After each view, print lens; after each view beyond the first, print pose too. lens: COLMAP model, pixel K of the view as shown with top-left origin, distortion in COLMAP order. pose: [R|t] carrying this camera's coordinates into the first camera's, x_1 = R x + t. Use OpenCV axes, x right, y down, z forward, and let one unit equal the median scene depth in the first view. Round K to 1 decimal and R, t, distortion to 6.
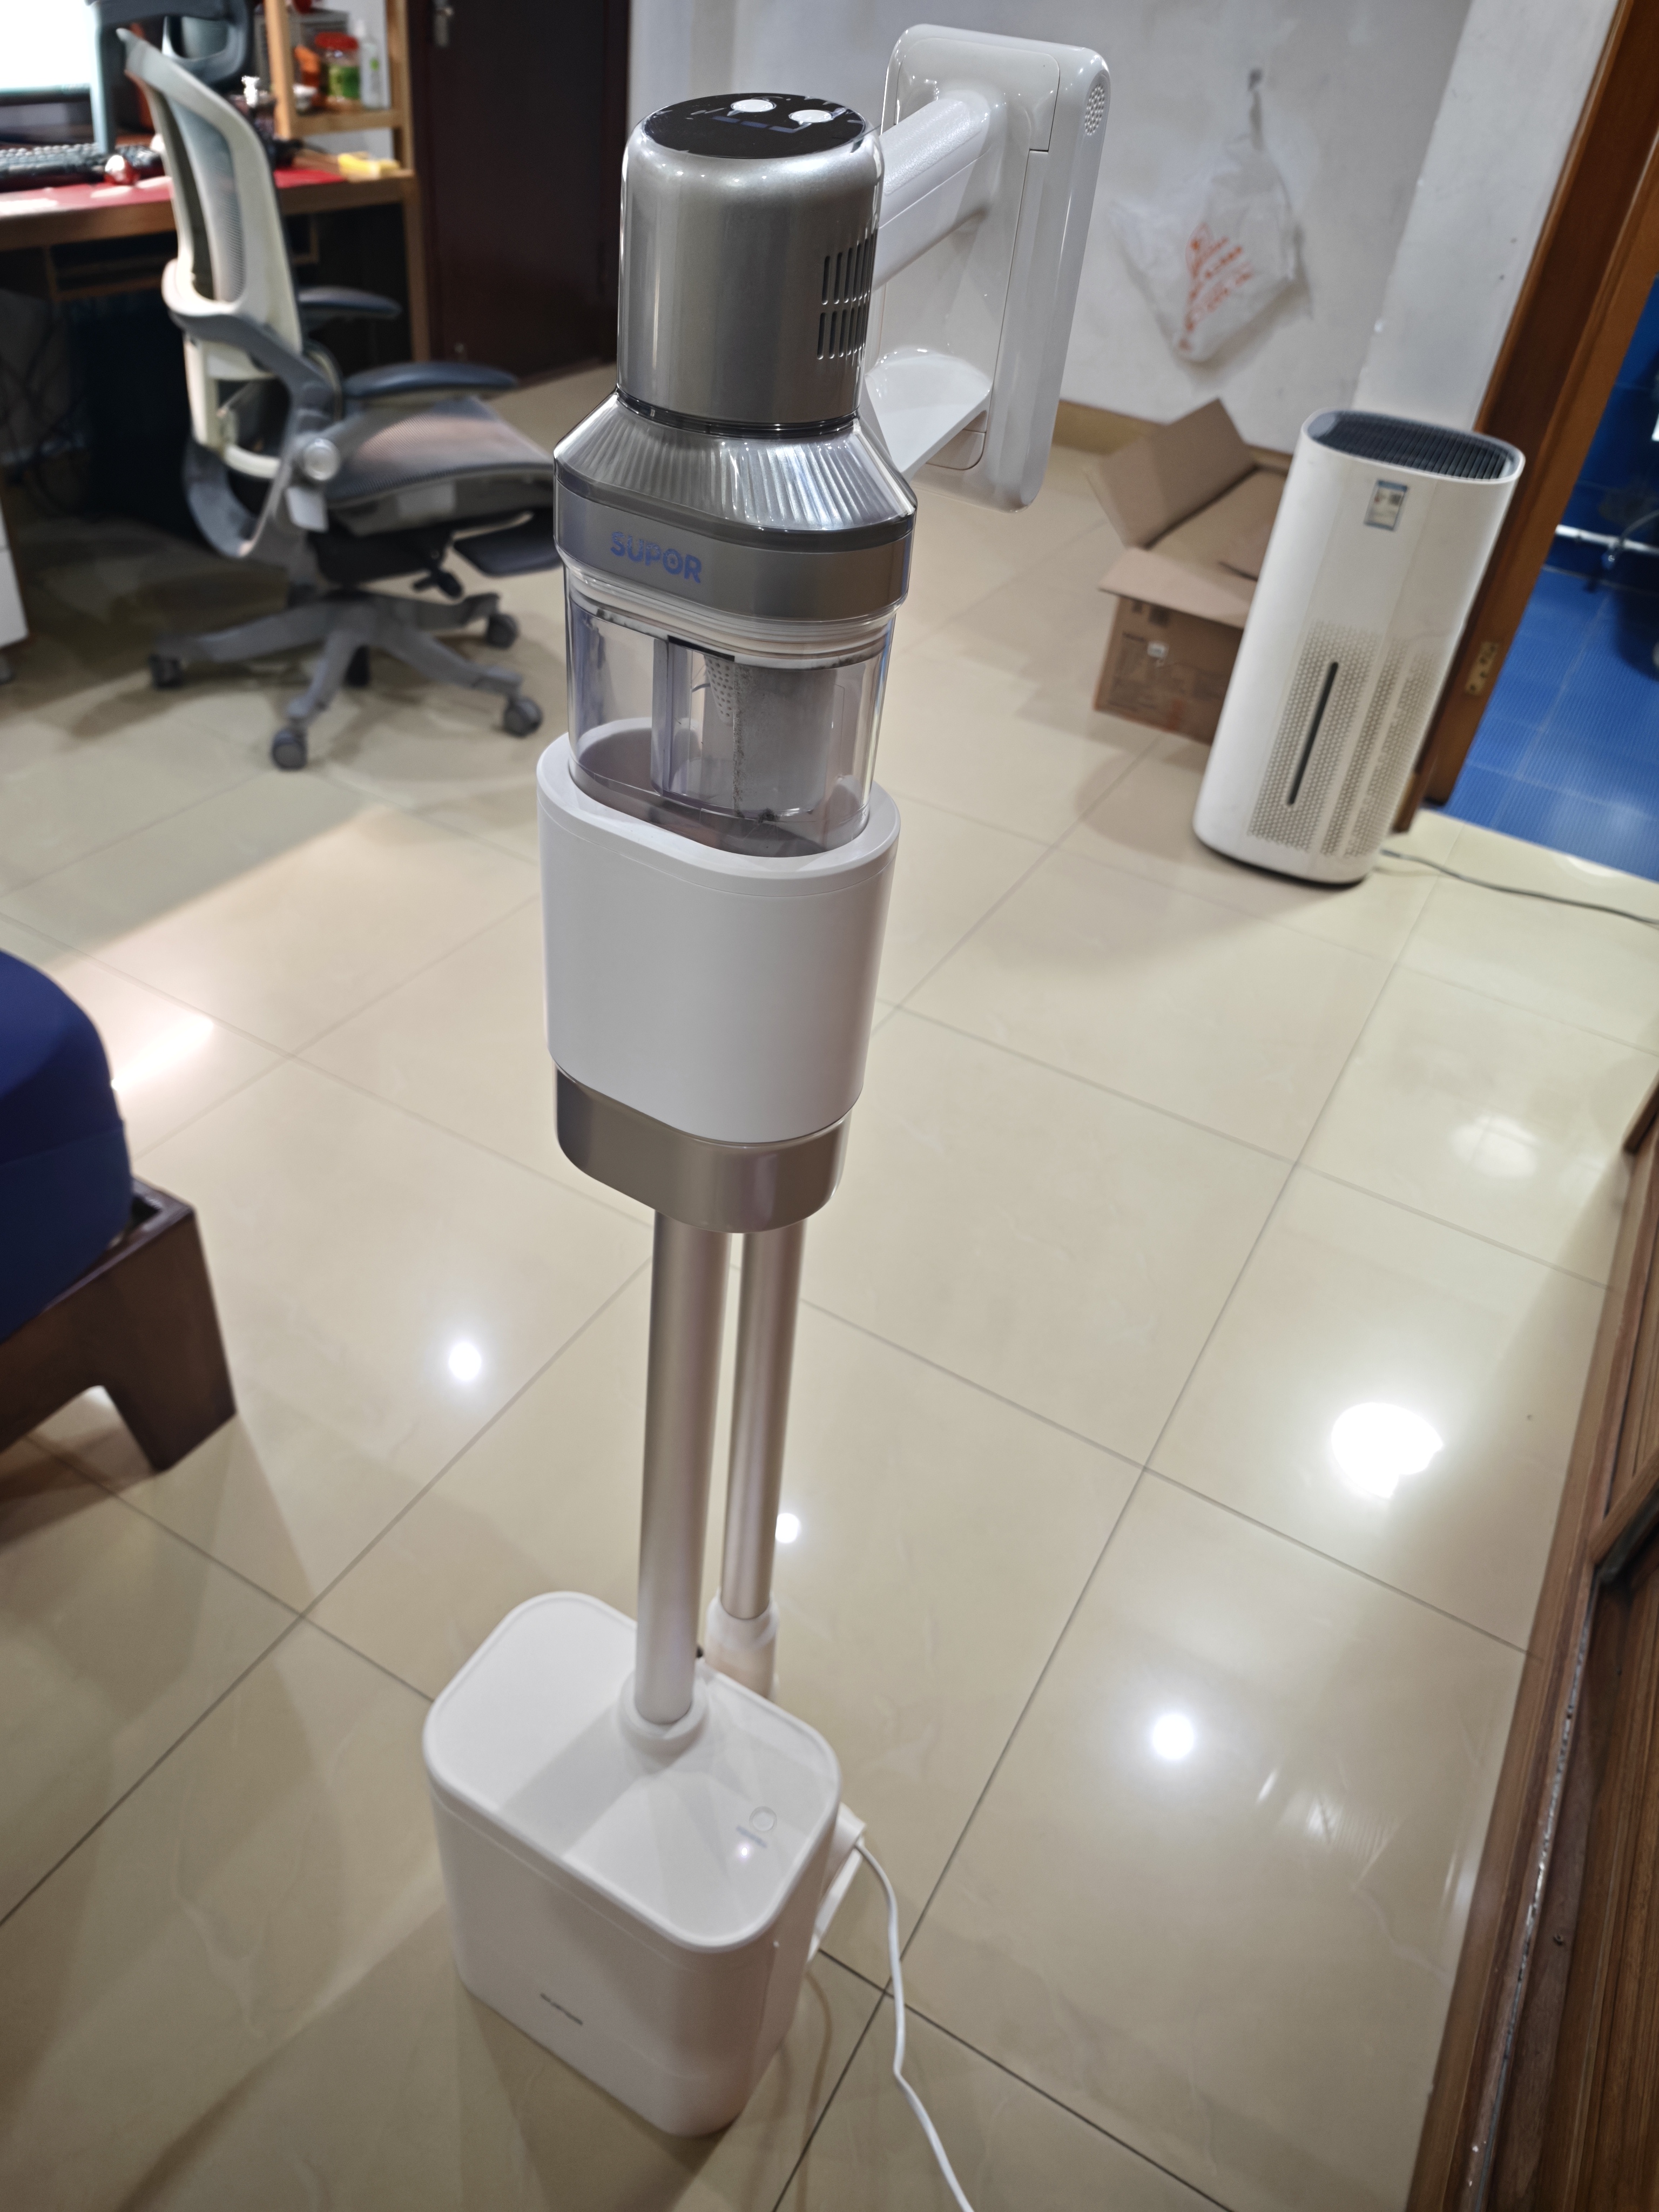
lens RADIAL K [[1530.7, 0, 829.5], [0, 1530.7, 1106.0], [0, 0, 1]] dist [-0.016389, -0.006259]
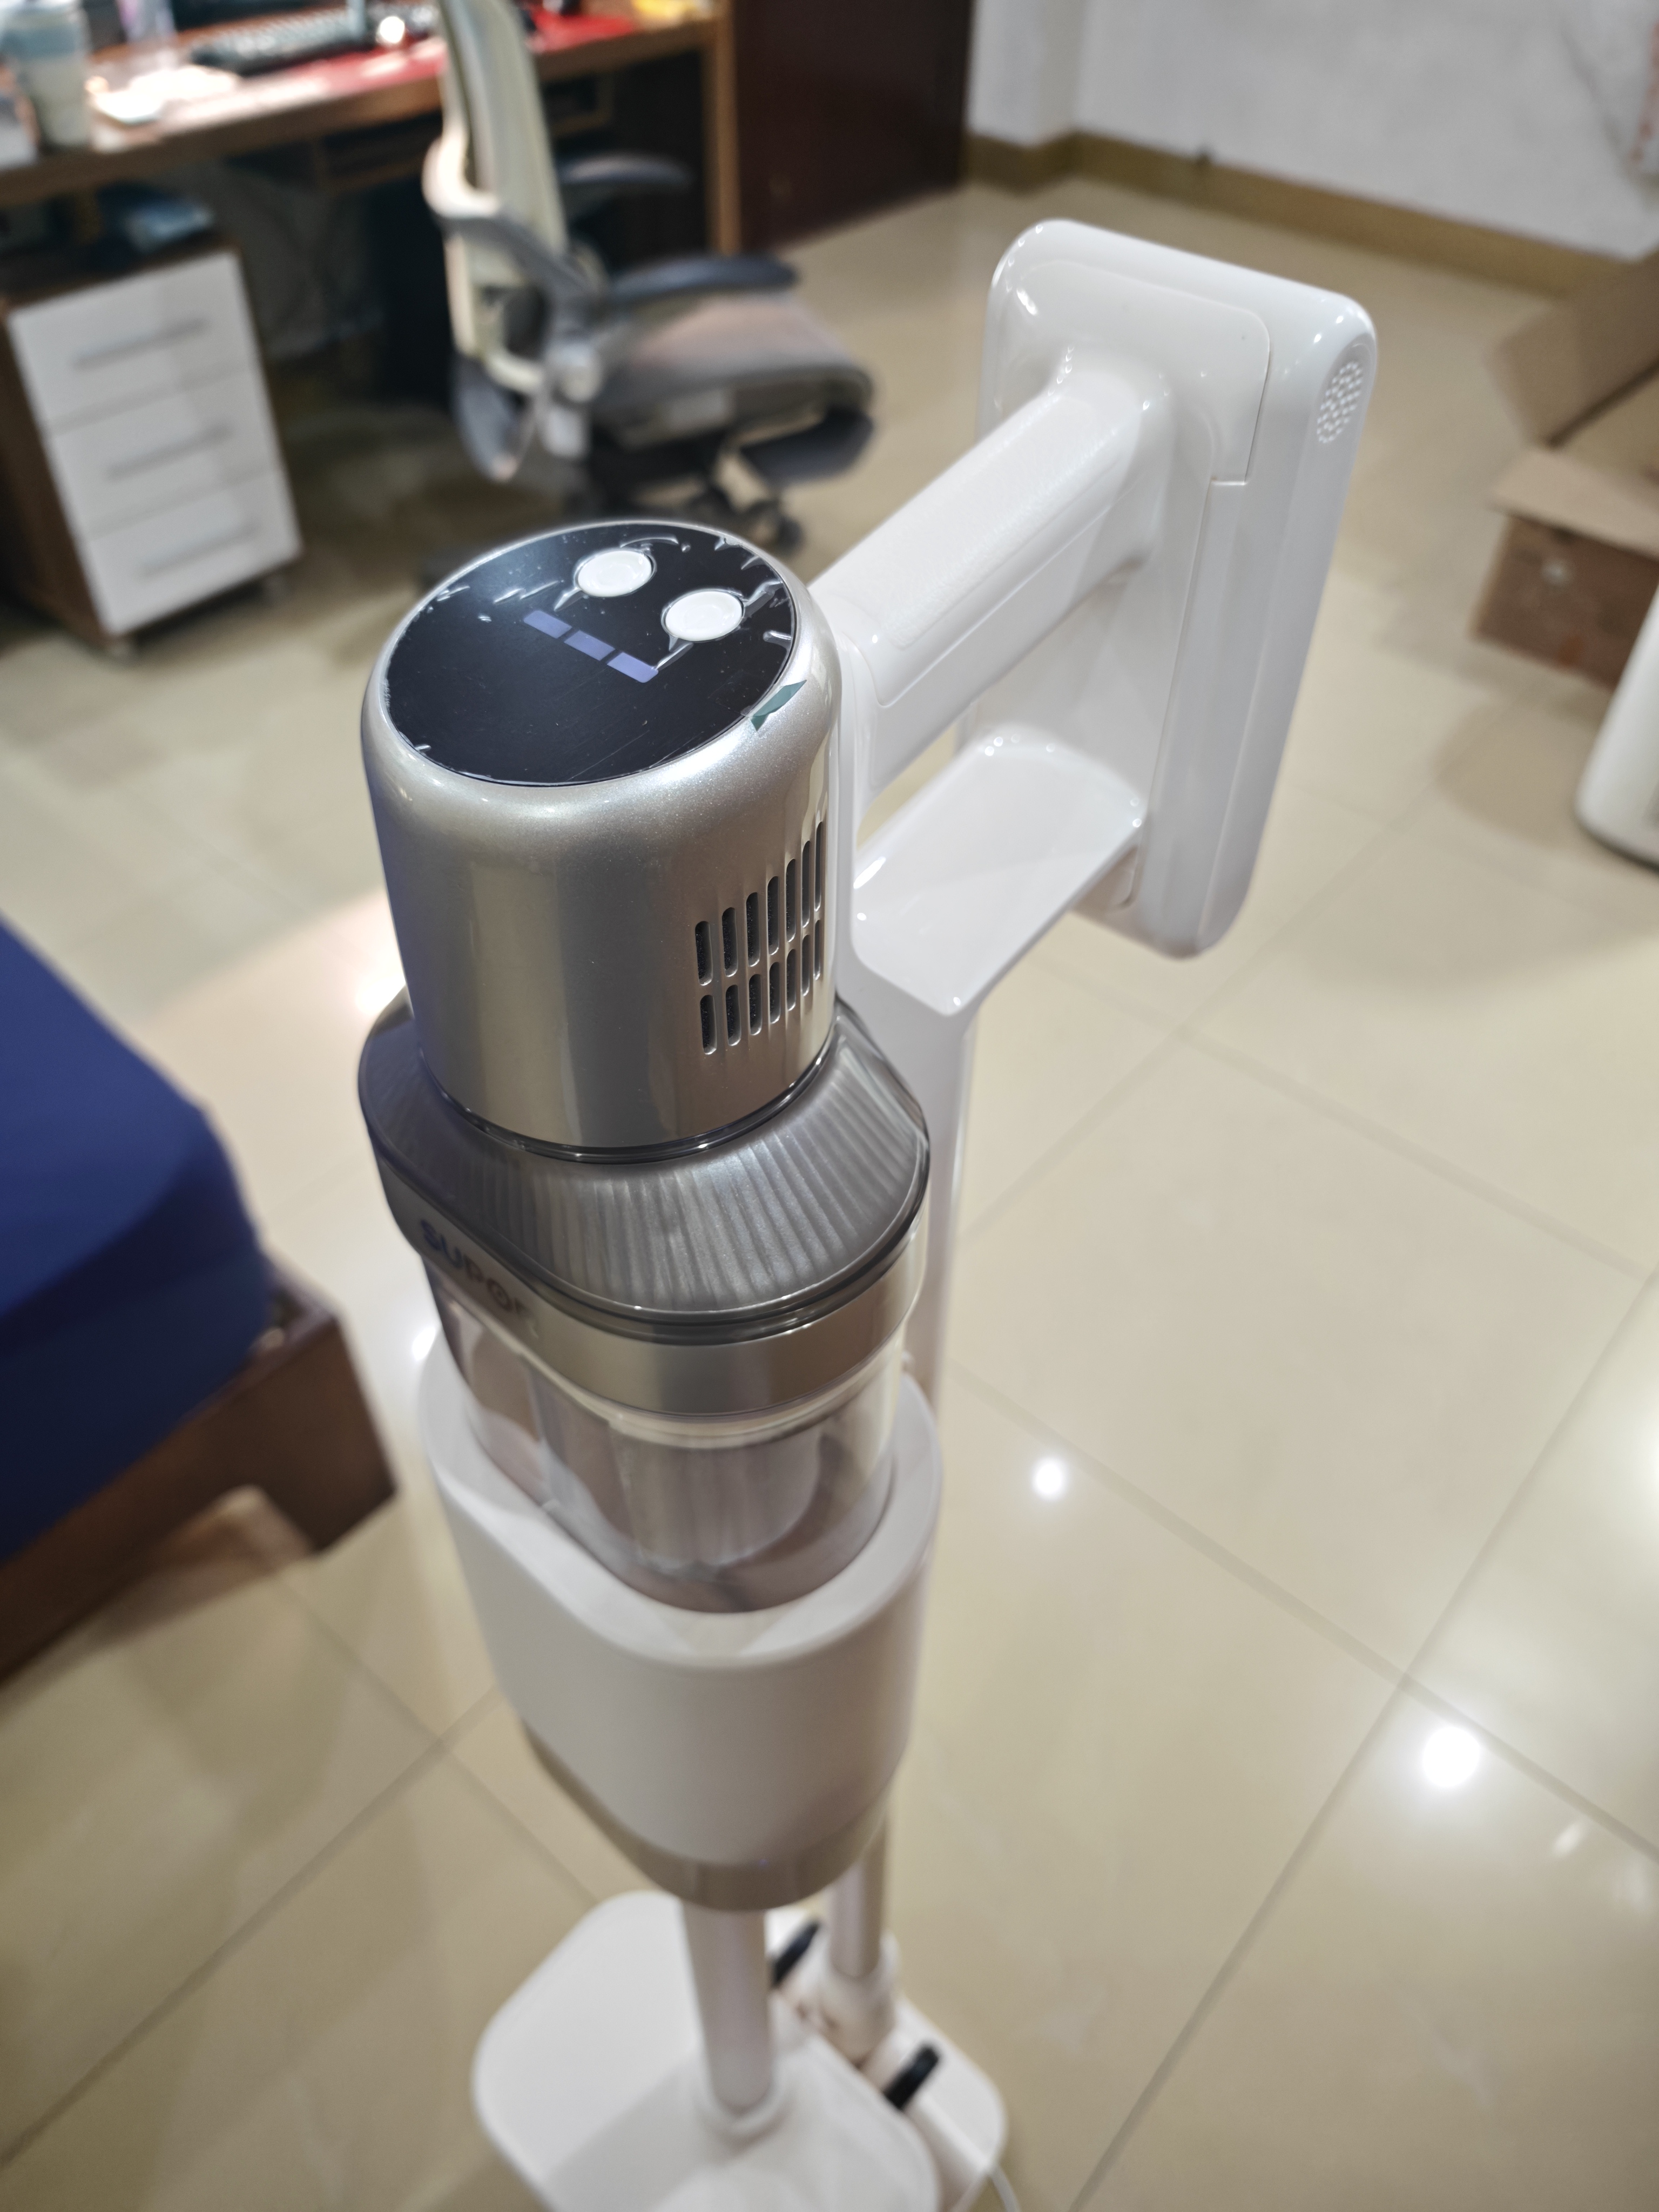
lens RADIAL K [[1563.7, 0, 829.5], [0, 1563.7, 1106.0], [0, 0, 1]] dist [-0.033166, 0.002019]
pose [[0.975811, 0.081547, -0.202839, 0.029946], [-0.058714, 0.991495, 0.116150, -0.106552], [0.210585, -0.101432, 0.972299, 0.090779]]
